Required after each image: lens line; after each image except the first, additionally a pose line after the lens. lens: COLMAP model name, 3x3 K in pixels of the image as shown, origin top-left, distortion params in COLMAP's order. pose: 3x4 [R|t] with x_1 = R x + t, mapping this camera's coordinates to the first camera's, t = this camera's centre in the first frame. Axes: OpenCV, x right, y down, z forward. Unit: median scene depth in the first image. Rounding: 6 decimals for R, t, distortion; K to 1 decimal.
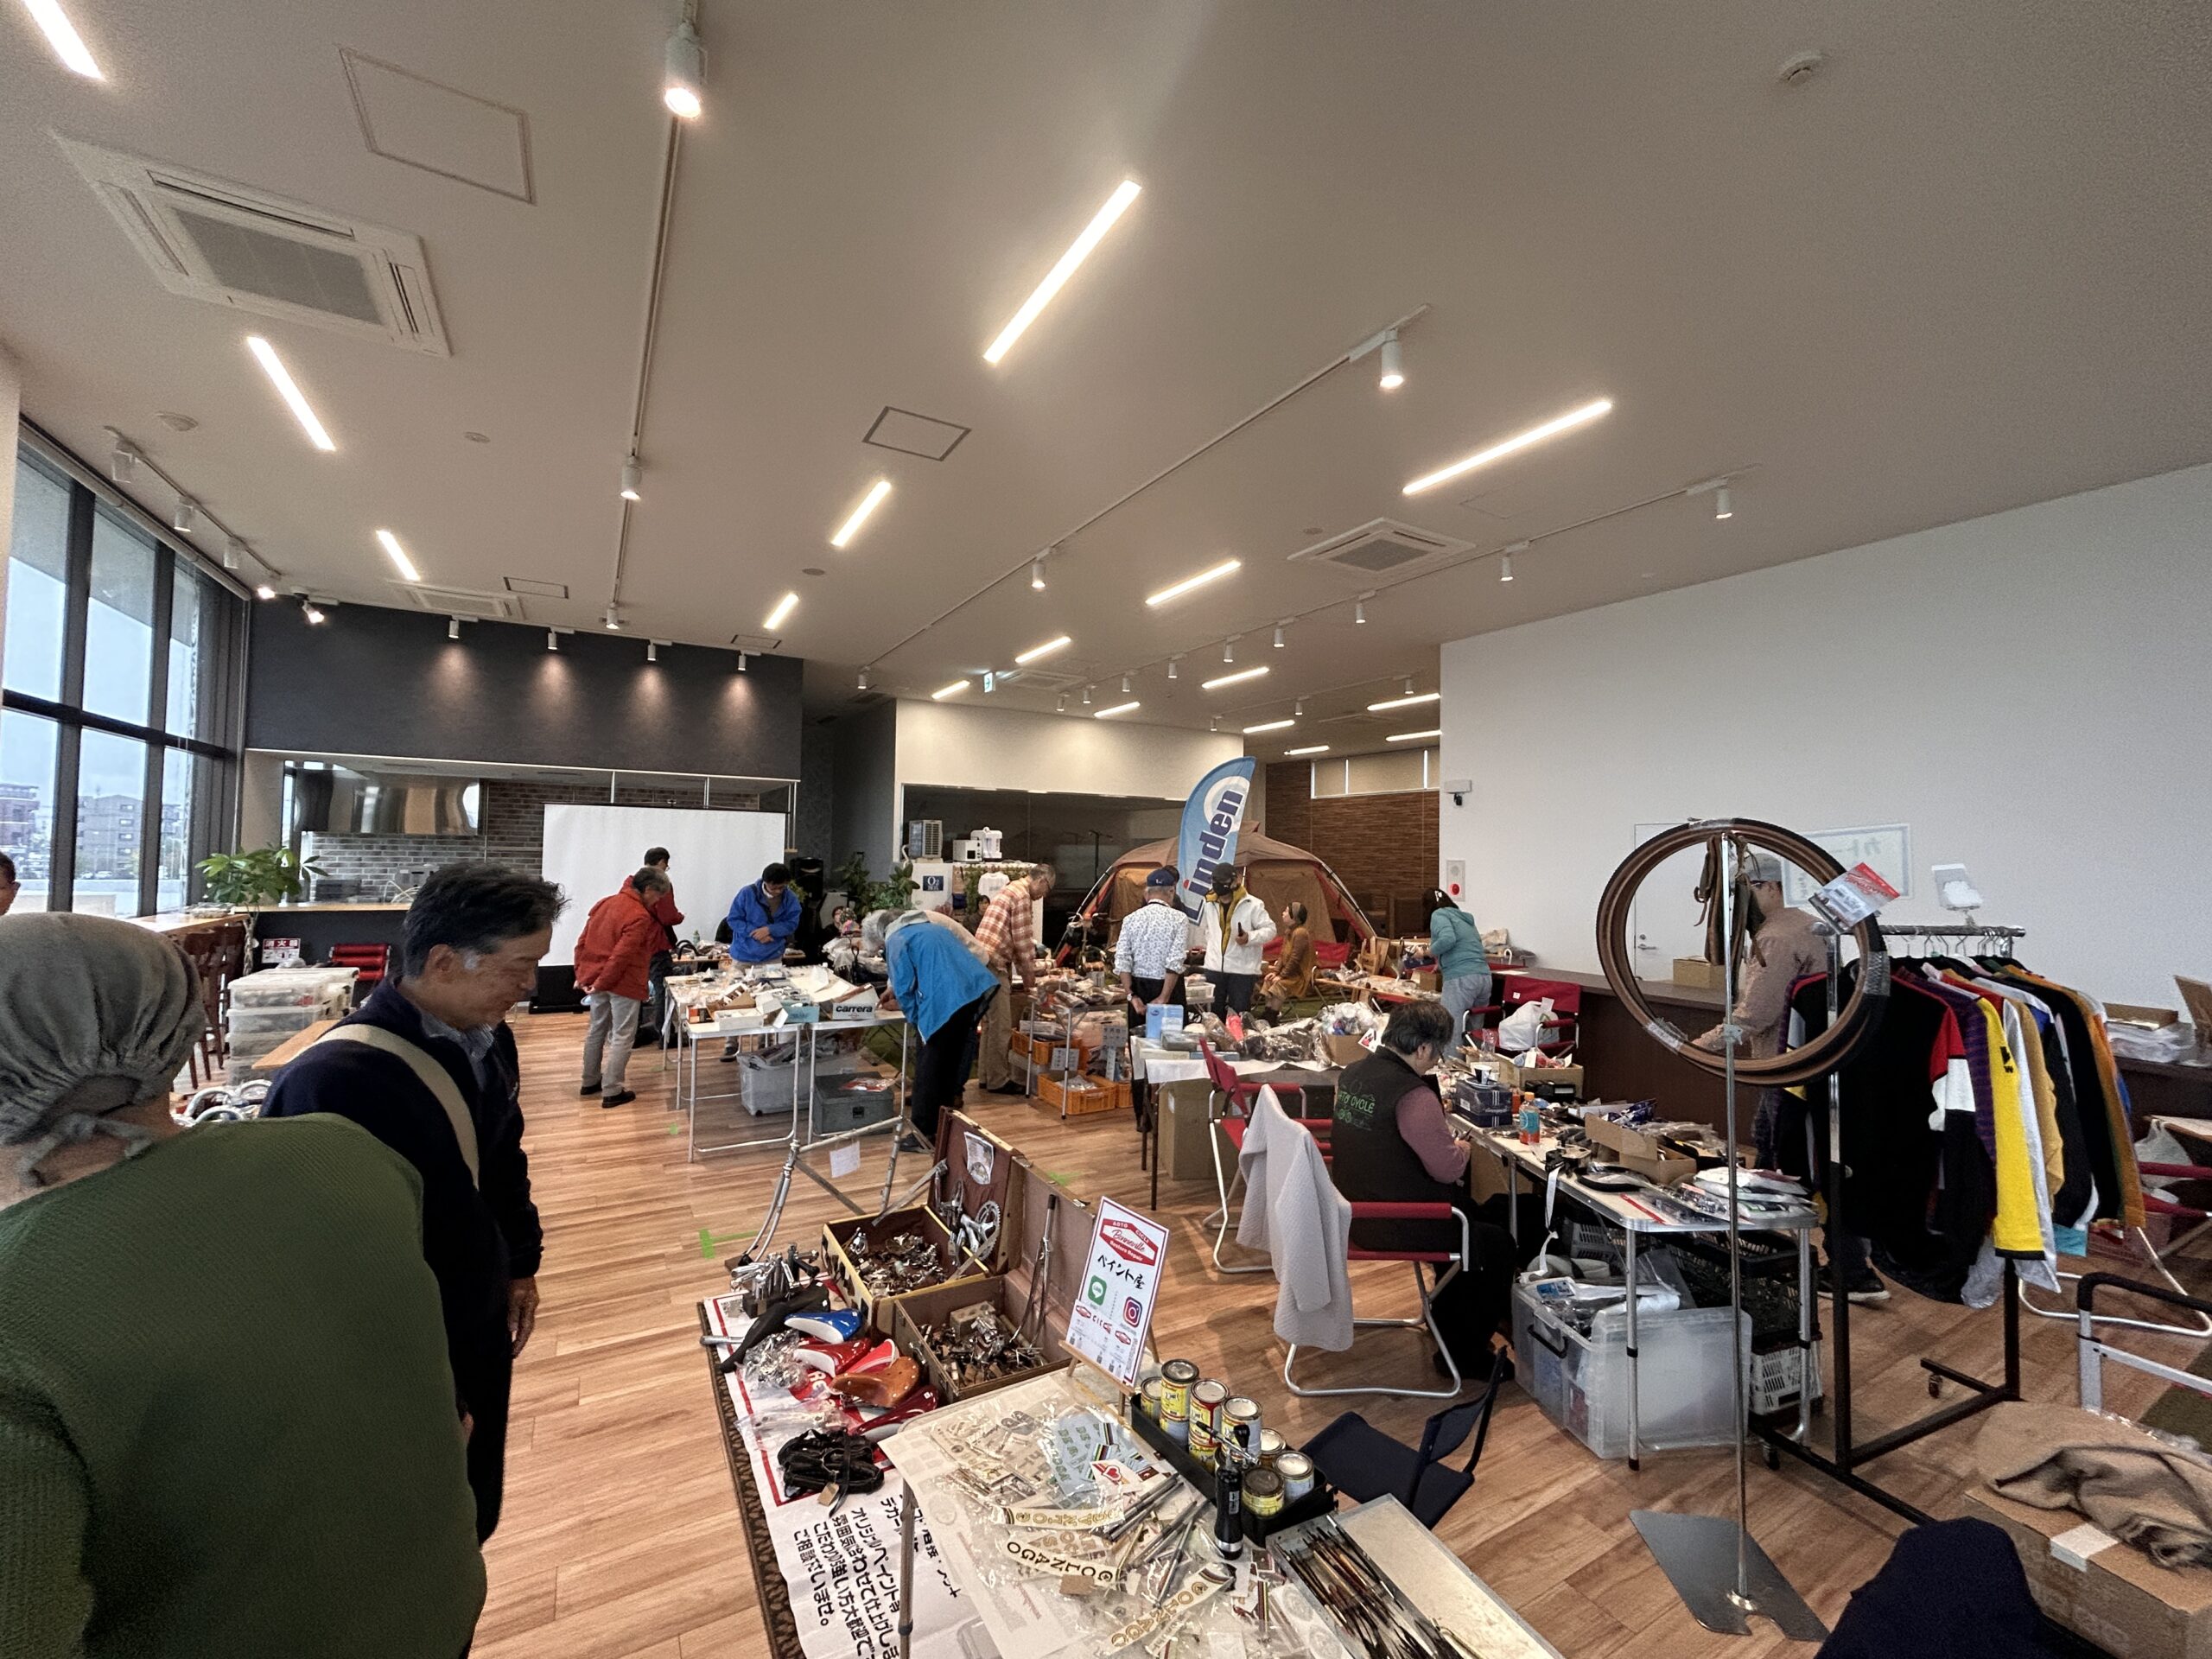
lens RADIAL K [[891.9, 0, 1101.3], [0, 891.9, 825.1], [0, 0, 1]] dist [-0.002496, -0.000124]
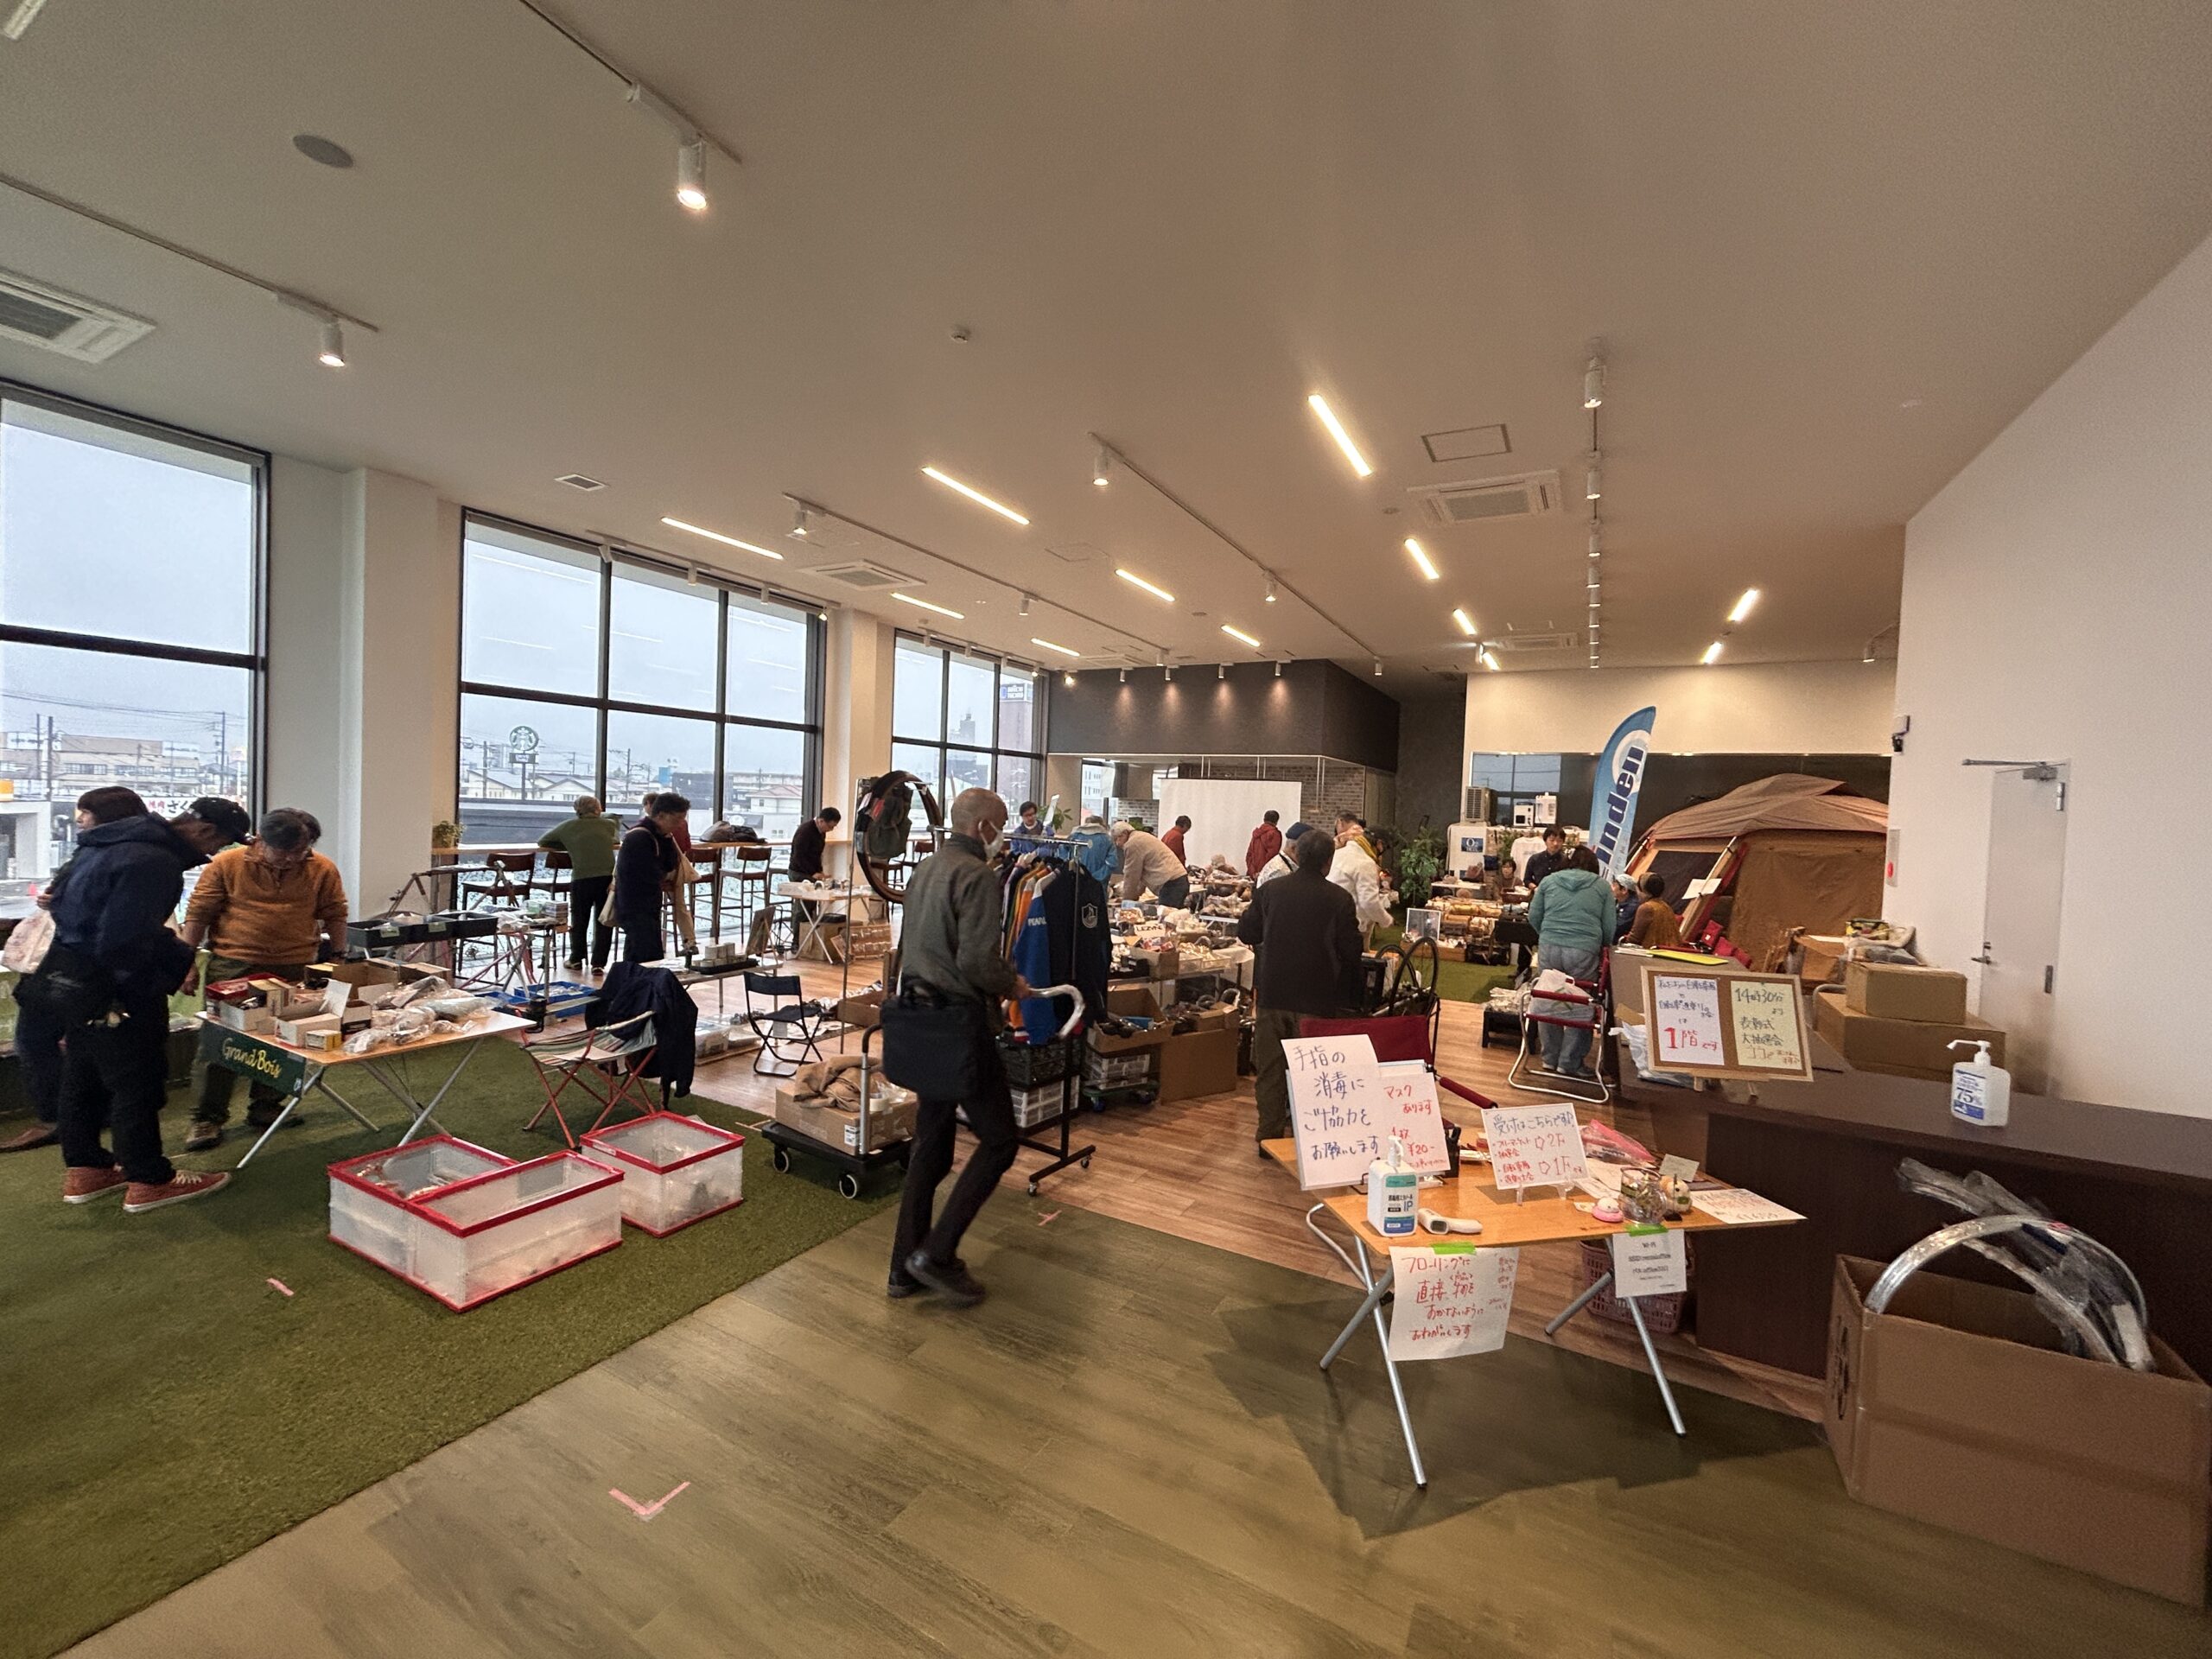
lens RADIAL K [[891.9, 0, 1103.0], [0, 891.9, 832.7], [0, 0, 1]] dist [-0.002496, -0.000124]
pose [[0.523337, 0.028200, -0.851659, 0.624868], [0.002243, 0.999403, 0.034471, 0.015489], [0.852123, -0.019950, 0.522962, 0.077166]]
